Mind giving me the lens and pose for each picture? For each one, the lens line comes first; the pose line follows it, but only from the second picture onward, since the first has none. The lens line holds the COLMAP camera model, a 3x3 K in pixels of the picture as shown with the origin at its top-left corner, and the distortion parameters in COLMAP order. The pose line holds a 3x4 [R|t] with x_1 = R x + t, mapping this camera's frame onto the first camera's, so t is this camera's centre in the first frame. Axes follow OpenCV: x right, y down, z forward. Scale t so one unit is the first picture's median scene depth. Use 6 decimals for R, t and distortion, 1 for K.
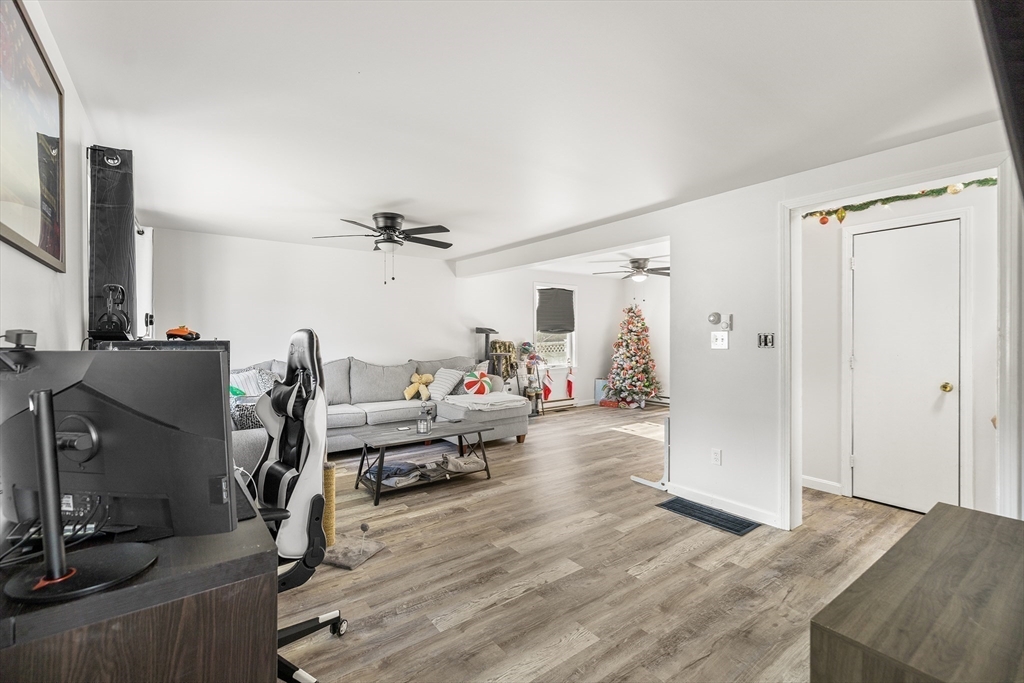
lens RADIAL K [[442.1, 0, 504.9], [0, 442.1, 335.9], [0, 0, 1]] dist [0.015287, 0.000381]
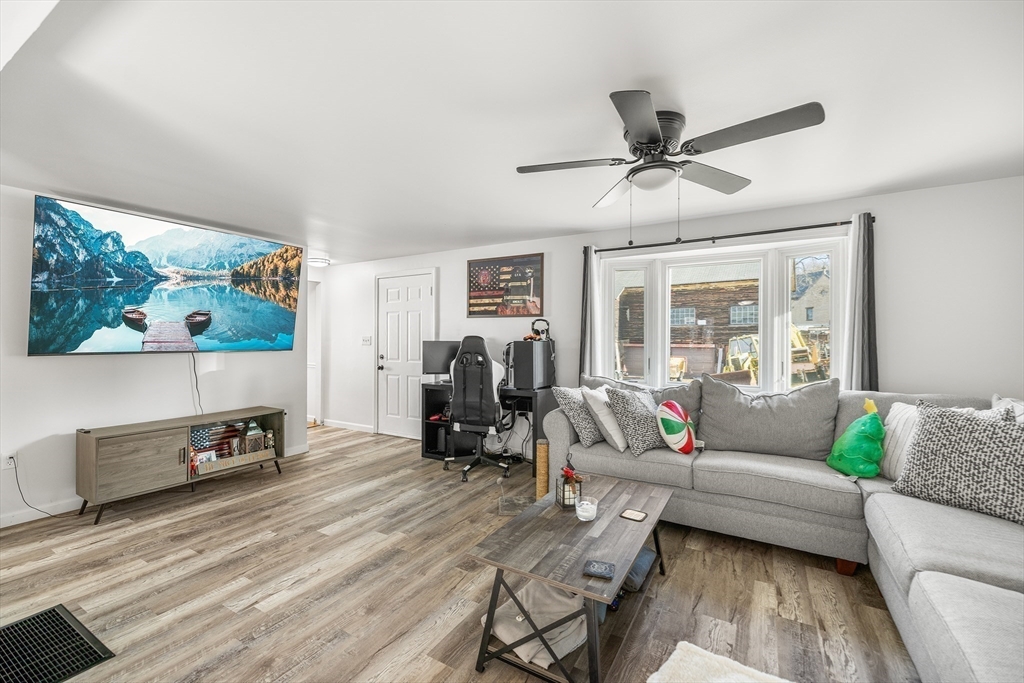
lens RADIAL K [[442.1, 0, 510.4], [0, 442.1, 337.8], [0, 0, 1]] dist [0.015287, 0.000381]
pose [[-0.921957, 0.000878, -0.387291, 0.146894], [-0.000680, 0.999992, 0.003886, 0.012935], [0.387291, 0.003846, -0.921949, 2.073339]]
